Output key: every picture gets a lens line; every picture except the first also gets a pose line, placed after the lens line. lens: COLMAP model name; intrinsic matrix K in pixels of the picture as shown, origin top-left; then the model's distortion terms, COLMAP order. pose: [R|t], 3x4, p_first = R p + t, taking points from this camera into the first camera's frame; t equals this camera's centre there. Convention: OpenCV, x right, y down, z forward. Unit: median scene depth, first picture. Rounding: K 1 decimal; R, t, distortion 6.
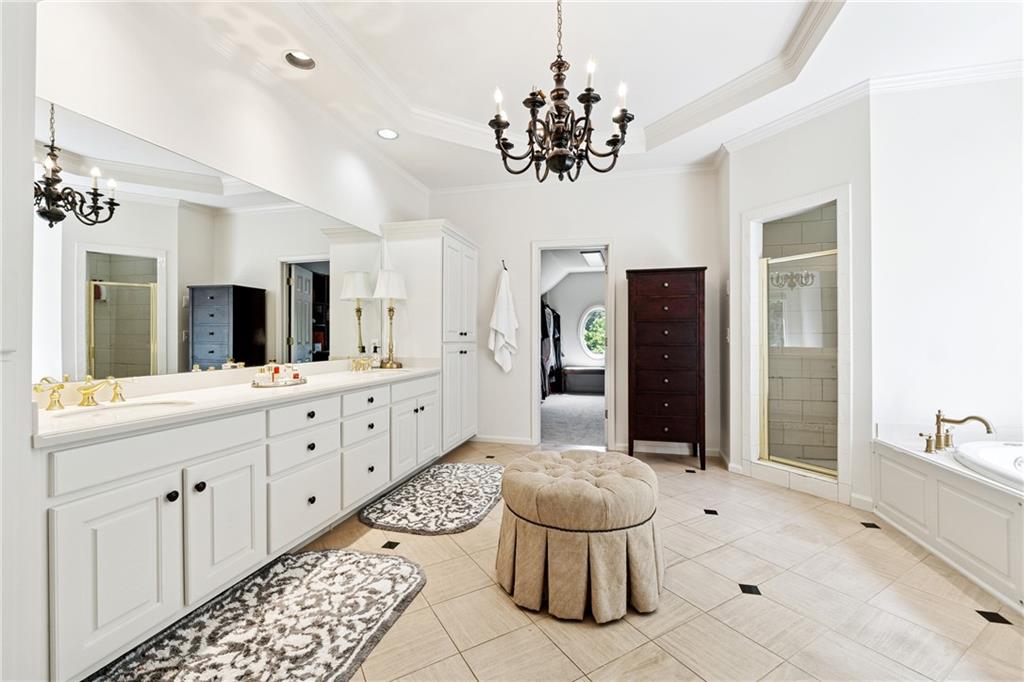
lens RADIAL K [[433.6, 0, 515.7], [0, 433.6, 334.7], [0, 0, 1]] dist [-0.001620, -0.000579]
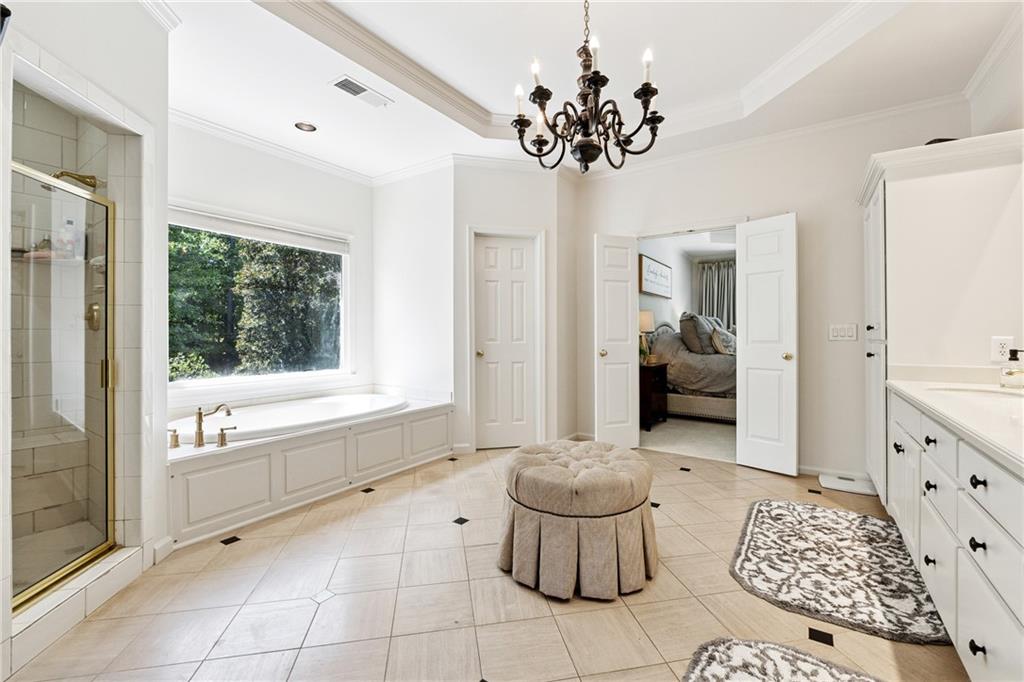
lens RADIAL K [[433.6, 0, 515.7], [0, 433.6, 334.7], [0, 0, 1]] dist [-0.001620, -0.000579]
pose [[-0.942610, 0.004257, 0.333870, -0.073327], [0.001522, 0.999963, -0.008450, 0.016970], [-0.333894, -0.007457, -0.942581, 2.066887]]
